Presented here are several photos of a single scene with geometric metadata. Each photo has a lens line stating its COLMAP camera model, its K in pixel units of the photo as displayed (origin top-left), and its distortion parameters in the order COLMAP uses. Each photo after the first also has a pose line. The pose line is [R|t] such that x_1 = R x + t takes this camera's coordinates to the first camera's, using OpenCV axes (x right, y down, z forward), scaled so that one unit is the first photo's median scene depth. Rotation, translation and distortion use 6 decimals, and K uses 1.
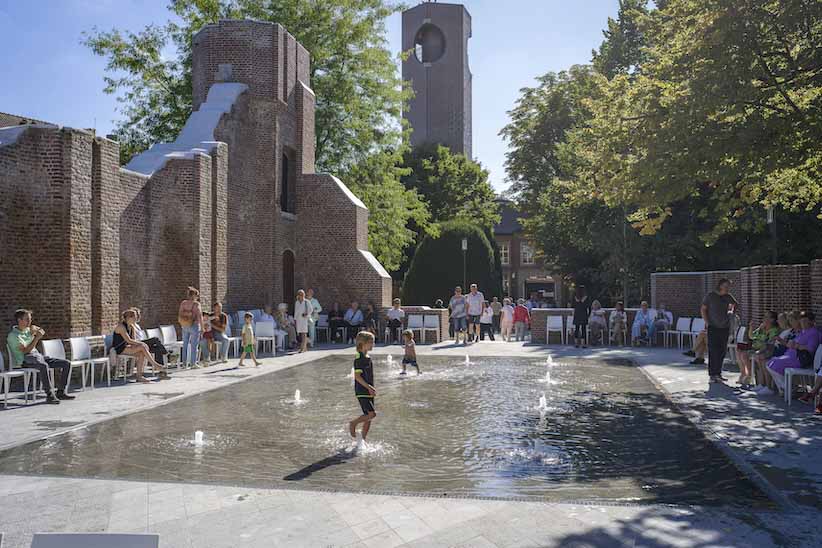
lens RADIAL K [[751.2, 0, 411.0], [0, 751.2, 274.0], [0, 0, 1]] dist [-0.017781, -0.003587]
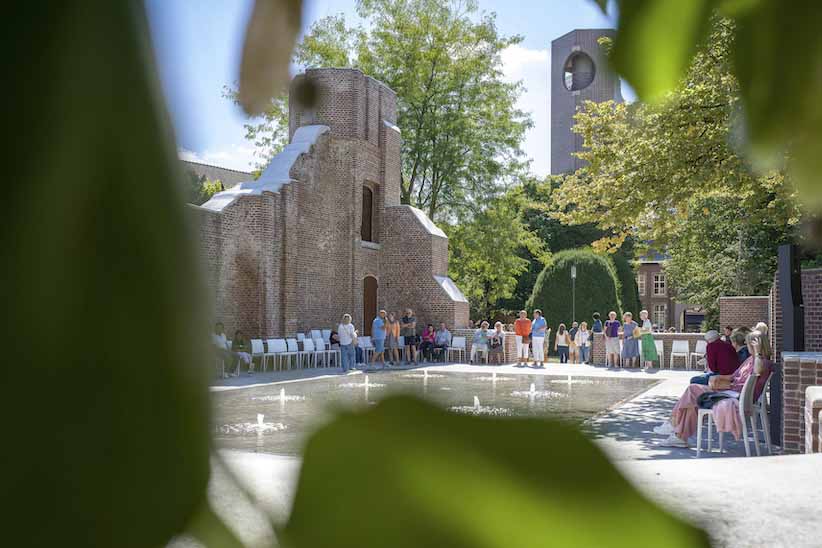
lens RADIAL K [[750.2, 0, 422.5], [0, 750.2, 324.5], [0, 0, 1]] dist [-0.004591, -0.001990]
pose [[0.970843, 0.008414, -0.239568, 0.124472], [-0.003231, 0.999752, 0.022019, 0.009912], [0.239694, -0.020603, 0.970630, -0.029470]]
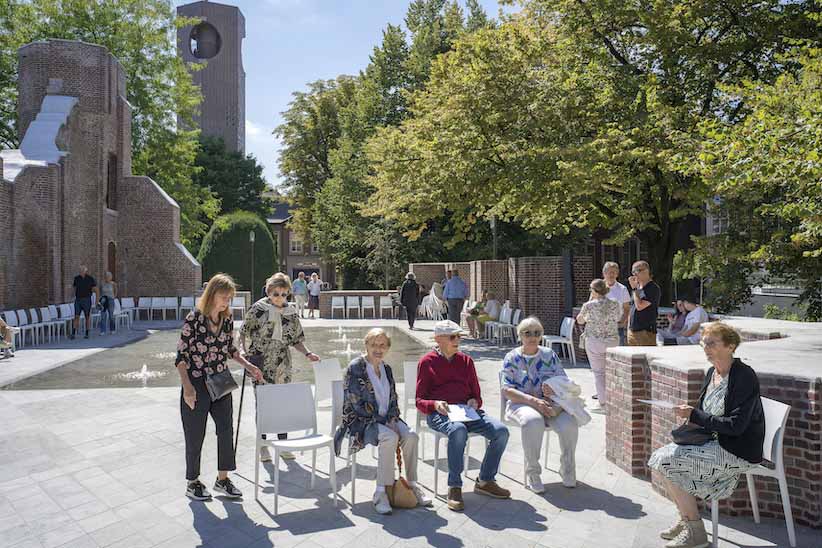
lens RADIAL K [[751.2, 0, 411.0], [0, 751.2, 274.0], [0, 0, 1]] dist [-0.017781, -0.003587]
pose [[0.948537, 0.000356, 0.316667, -0.066091], [-0.006379, 0.999818, 0.017985, -0.004569], [-0.316603, -0.019079, 0.948366, -0.174953]]
